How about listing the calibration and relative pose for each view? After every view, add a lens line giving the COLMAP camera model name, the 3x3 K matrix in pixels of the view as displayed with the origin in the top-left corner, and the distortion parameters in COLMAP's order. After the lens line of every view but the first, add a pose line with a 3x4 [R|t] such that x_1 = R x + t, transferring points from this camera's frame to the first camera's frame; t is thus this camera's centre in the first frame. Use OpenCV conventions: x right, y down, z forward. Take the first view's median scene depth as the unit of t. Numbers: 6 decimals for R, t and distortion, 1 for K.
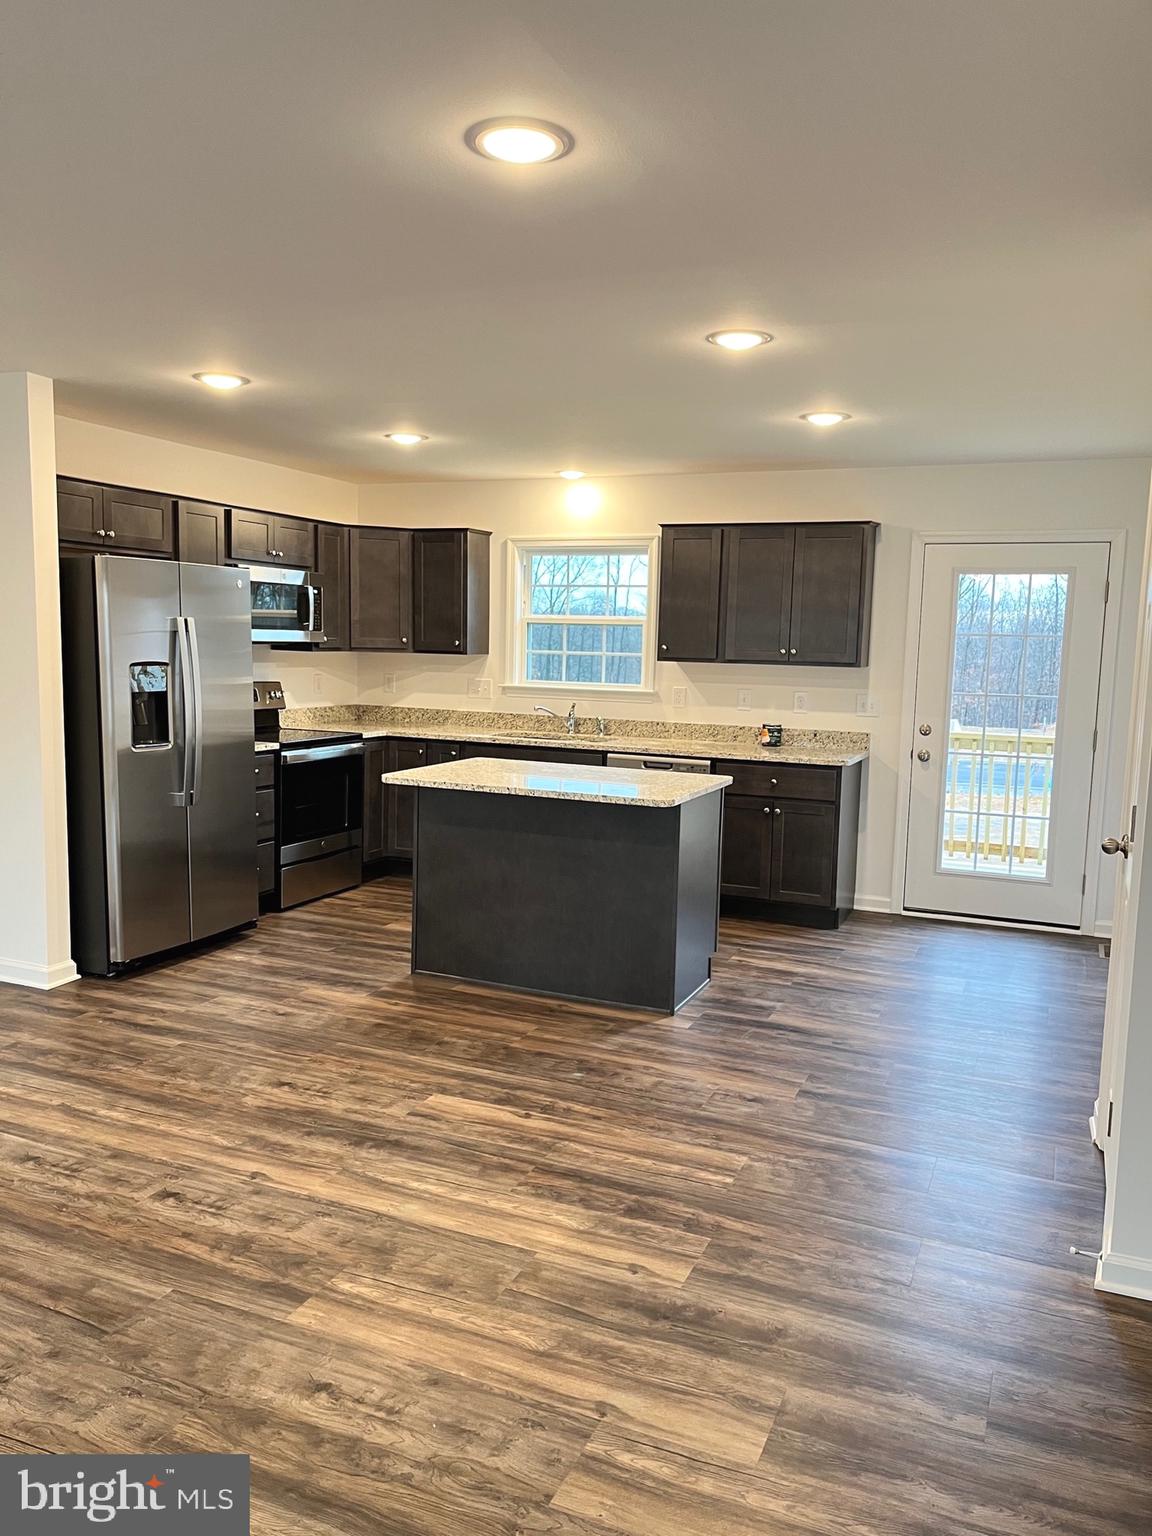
lens RADIAL K [[1164.3, 0, 573.8], [0, 1164.3, 772.5], [0, 0, 1]] dist [0.035726, -0.048198]
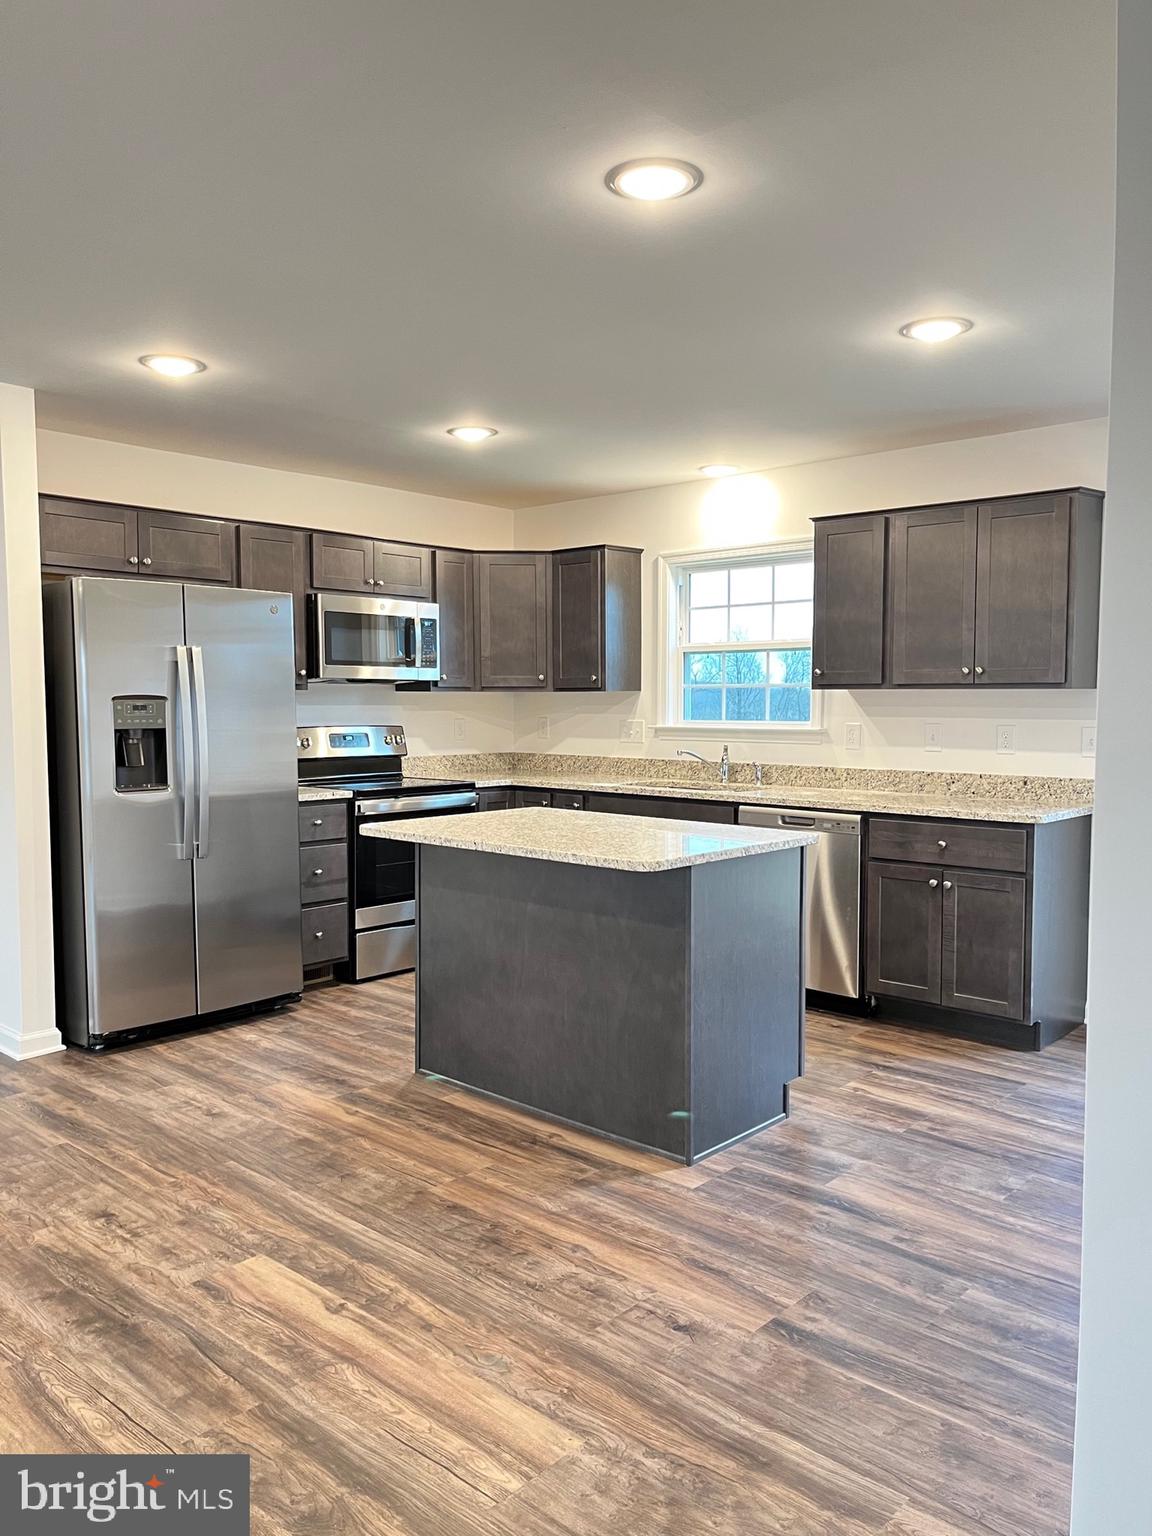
lens RADIAL K [[1164.3, 0, 573.8], [0, 1164.3, 768.1], [0, 0, 1]] dist [0.035726, -0.048198]
pose [[0.944648, -0.005006, -0.328047, 0.232574], [-0.014344, 0.998297, -0.056540, 0.005957], [0.327771, 0.058116, 0.942968, 0.262300]]
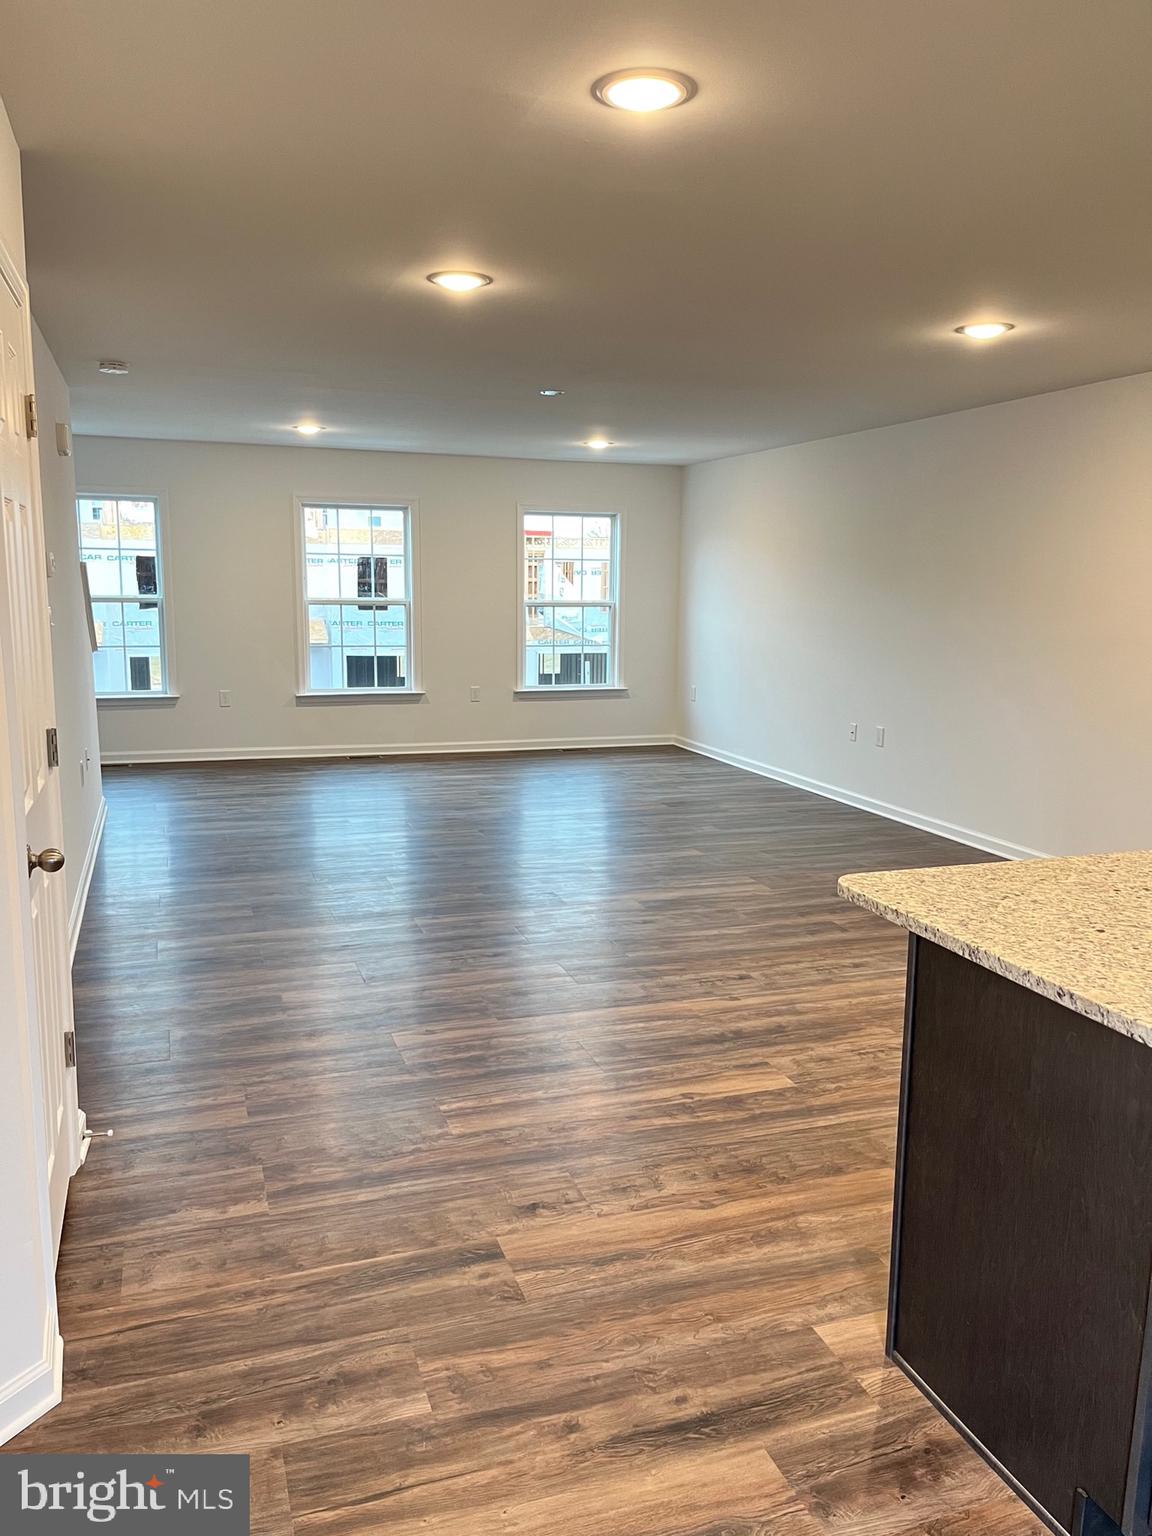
lens RADIAL K [[1164.3, 0, 577.7], [0, 1164.3, 771.2], [0, 0, 1]] dist [0.035726, -0.048198]
pose [[-0.736418, 0.074787, -0.672381, 0.451518], [-0.114591, 0.965721, 0.232919, -0.116755], [0.666752, 0.248574, -0.702605, 1.096458]]
